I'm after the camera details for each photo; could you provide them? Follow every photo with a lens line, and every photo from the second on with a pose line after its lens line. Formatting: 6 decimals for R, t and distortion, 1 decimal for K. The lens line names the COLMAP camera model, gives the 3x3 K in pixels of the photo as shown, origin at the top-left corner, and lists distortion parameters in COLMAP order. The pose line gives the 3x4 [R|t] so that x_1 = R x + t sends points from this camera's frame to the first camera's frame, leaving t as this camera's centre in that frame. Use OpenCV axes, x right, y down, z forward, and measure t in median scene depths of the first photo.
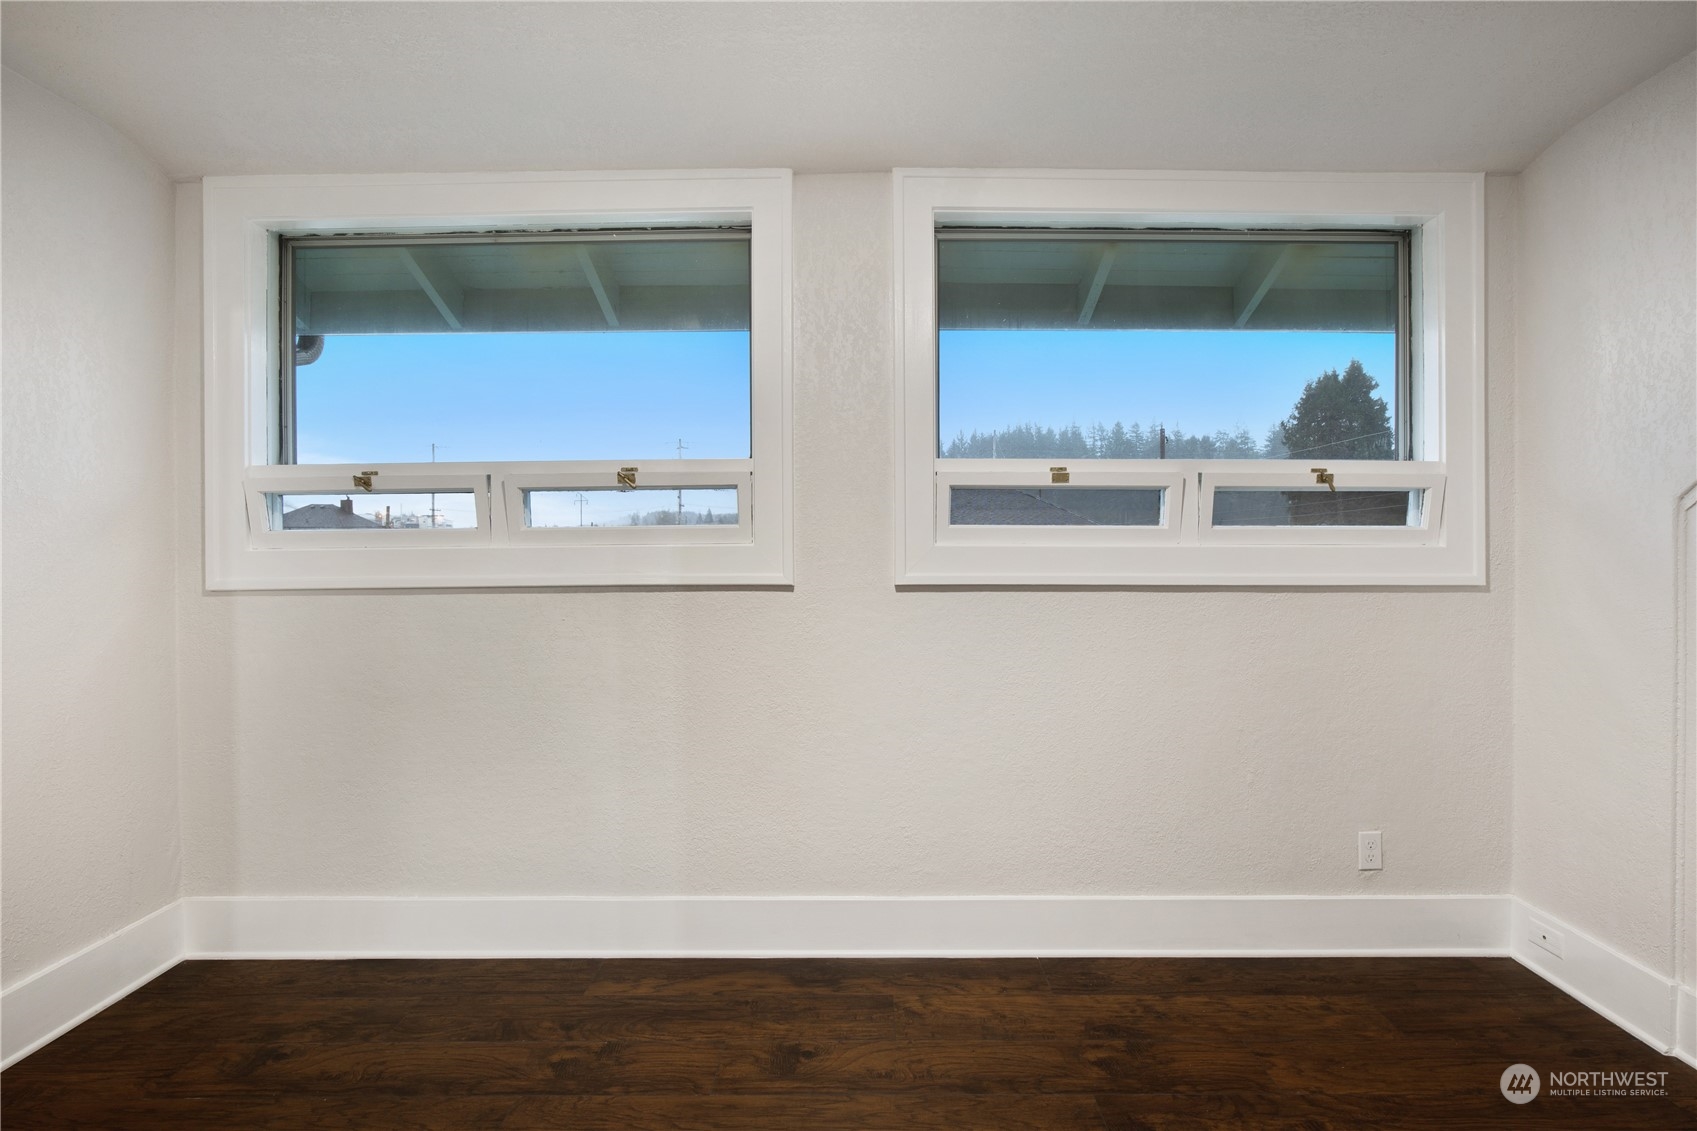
lens RADIAL K [[775.7, 0, 846.6], [0, 775.7, 552.6], [0, 0, 1]] dist [-0.014297, 0.000427]
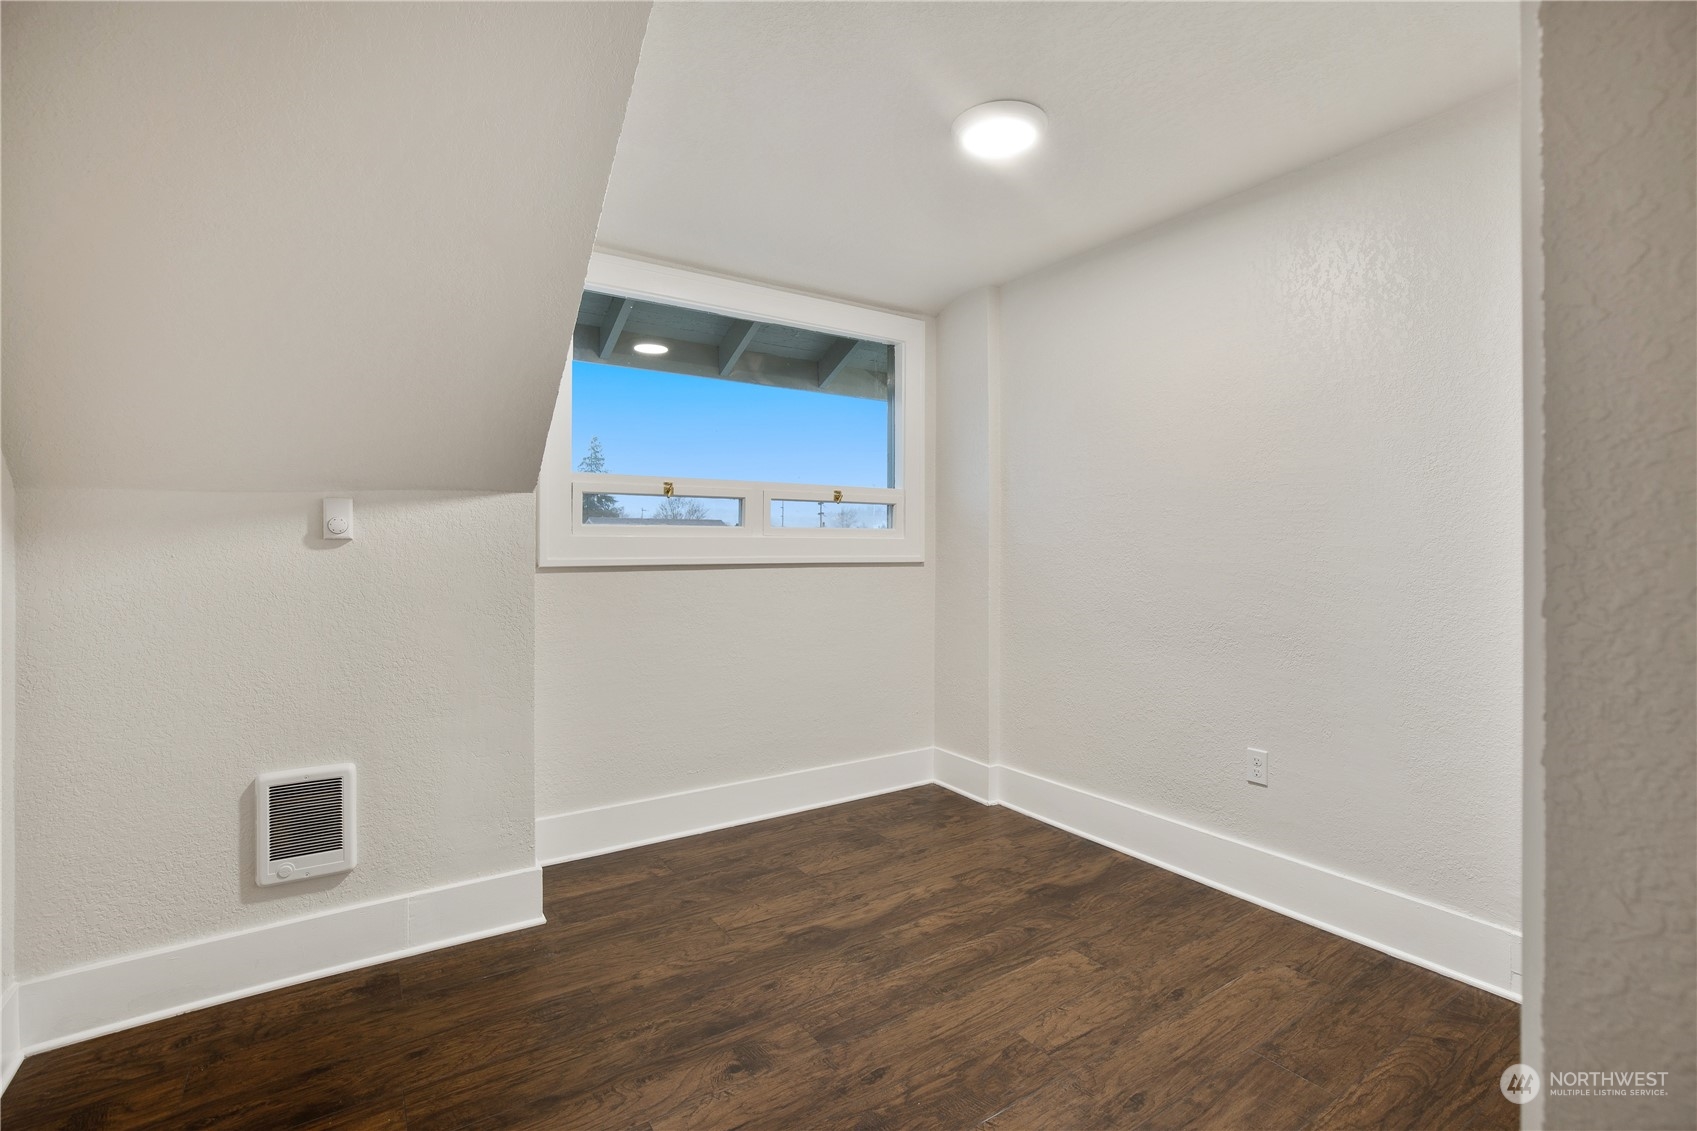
lens RADIAL K [[775.7, 0, 853.8], [0, 775.7, 557.3], [0, 0, 1]] dist [-0.014297, 0.000427]
pose [[-0.822798, 0.010450, -0.568239, 0.367100], [0.001093, 0.999858, 0.016804, 0.007158], [0.568334, 0.013205, -0.822692, 1.890274]]
